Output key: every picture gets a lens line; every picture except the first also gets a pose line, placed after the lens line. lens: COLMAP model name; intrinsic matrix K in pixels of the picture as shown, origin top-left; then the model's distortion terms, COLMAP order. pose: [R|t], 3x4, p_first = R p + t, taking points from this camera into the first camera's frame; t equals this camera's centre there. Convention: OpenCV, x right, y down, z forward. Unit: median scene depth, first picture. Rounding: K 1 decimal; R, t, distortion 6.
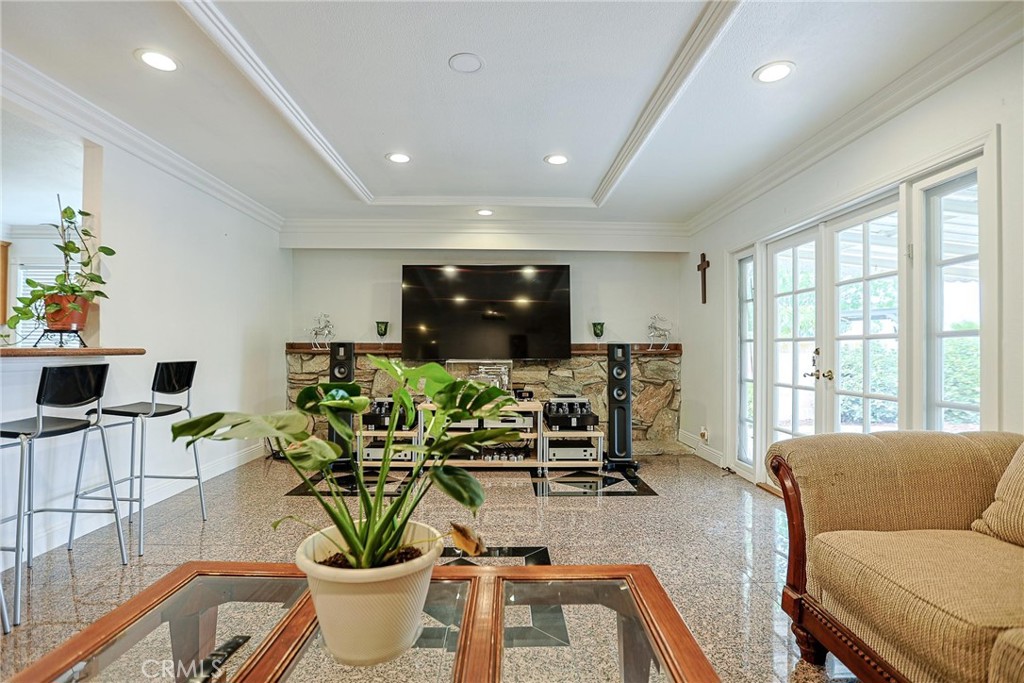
lens RADIAL K [[501.6, 0, 517.0], [0, 501.6, 340.3], [0, 0, 1]] dist [-0.047746, 0.016519]
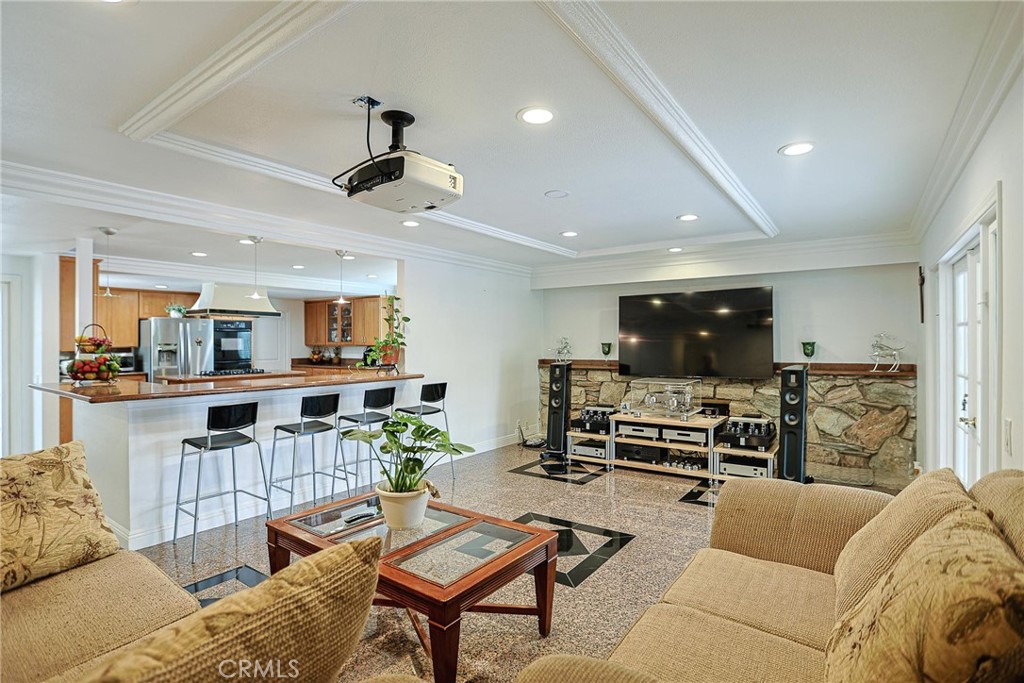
lens RADIAL K [[501.6, 0, 521.6], [0, 501.6, 338.4], [0, 0, 1]] dist [-0.047746, 0.016519]
pose [[0.808115, -0.010409, -0.588932, 0.349062], [0.015945, 0.999864, 0.004207, -0.069433], [0.588808, -0.012790, 0.808171, -0.139443]]
